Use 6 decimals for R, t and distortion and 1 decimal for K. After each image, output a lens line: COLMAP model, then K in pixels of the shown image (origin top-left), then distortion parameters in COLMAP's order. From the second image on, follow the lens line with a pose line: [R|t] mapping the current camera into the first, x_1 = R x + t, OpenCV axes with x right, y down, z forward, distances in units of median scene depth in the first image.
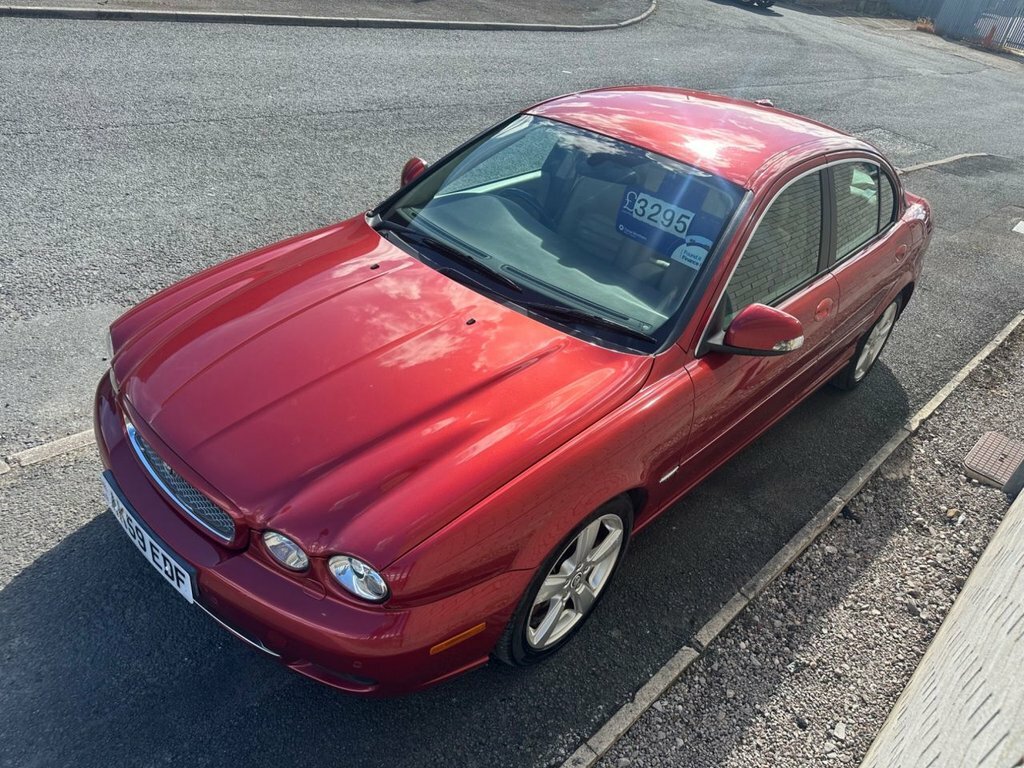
lens RADIAL K [[739.9, 0, 512.0], [0, 739.9, 384.0], [0, 0, 1]] dist [0.017601, -0.028387]
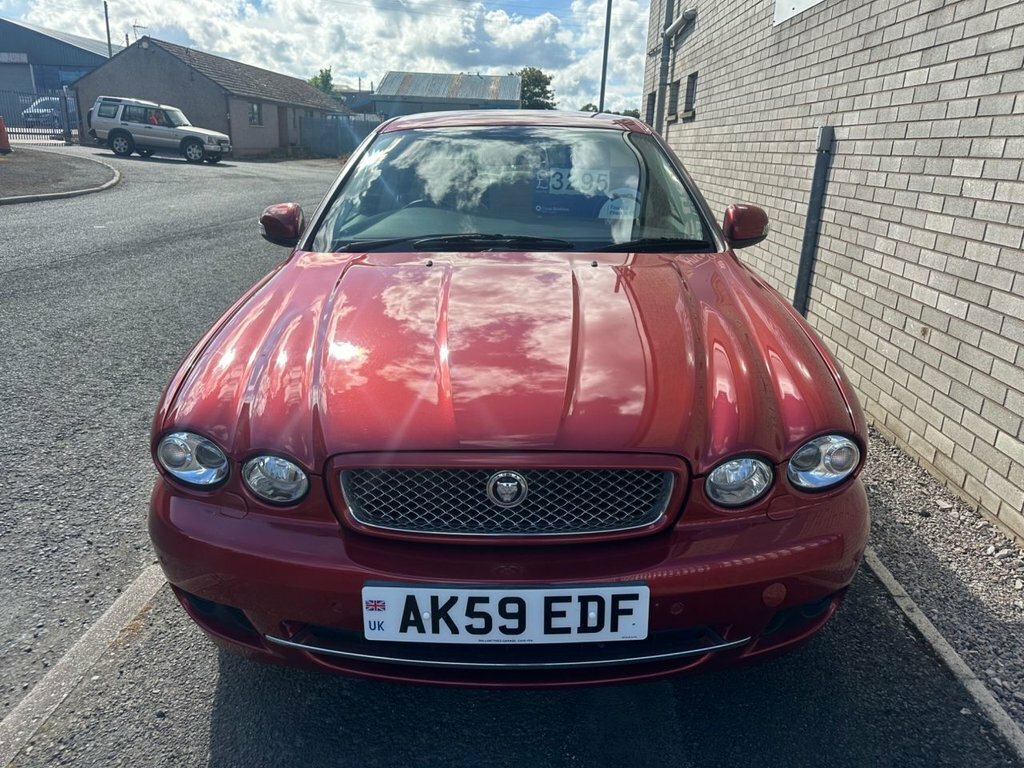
lens RADIAL K [[739.9, 0, 512.0], [0, 739.9, 384.0], [0, 0, 1]] dist [0.017601, -0.028387]
pose [[0.728309, -0.327964, 0.601670, -0.700741], [0.441499, 0.896083, -0.045981, 0.043236], [-0.524066, 0.299125, 0.797421, 0.348734]]
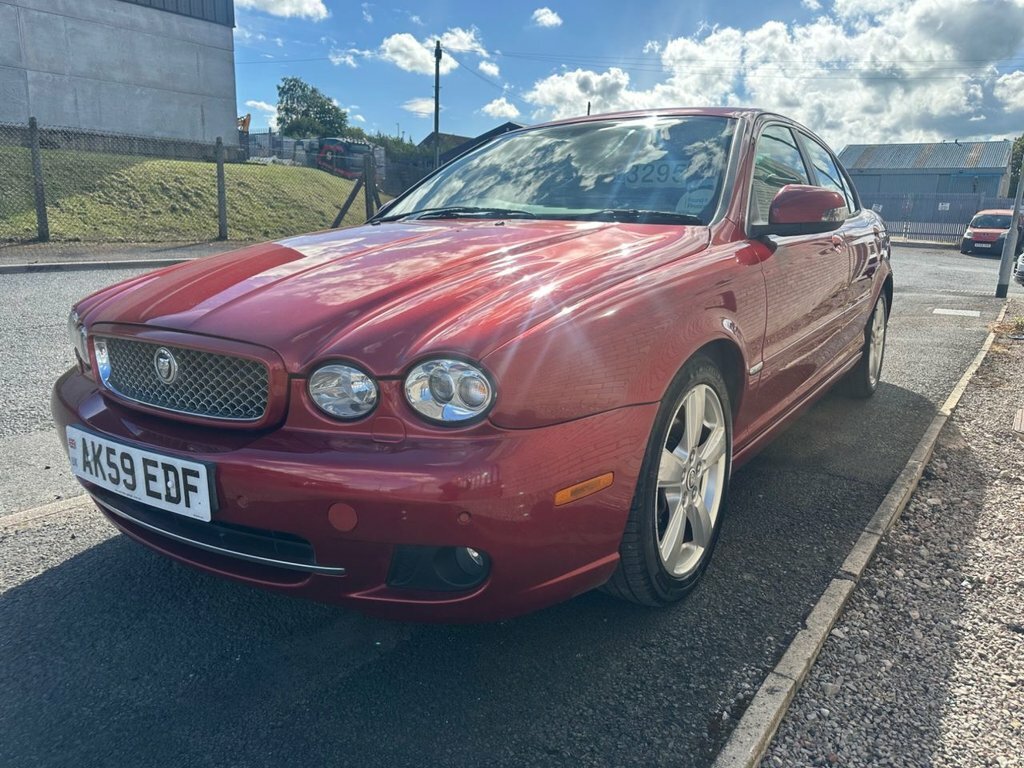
lens RADIAL K [[739.9, 0, 512.0], [0, 739.9, 384.0], [0, 0, 1]] dist [0.017601, -0.028387]
pose [[0.980388, -0.160280, 0.114672, -0.166334], [0.189646, 0.925541, -0.327731, 0.371155], [-0.053605, 0.343051, 0.937786, 0.219740]]
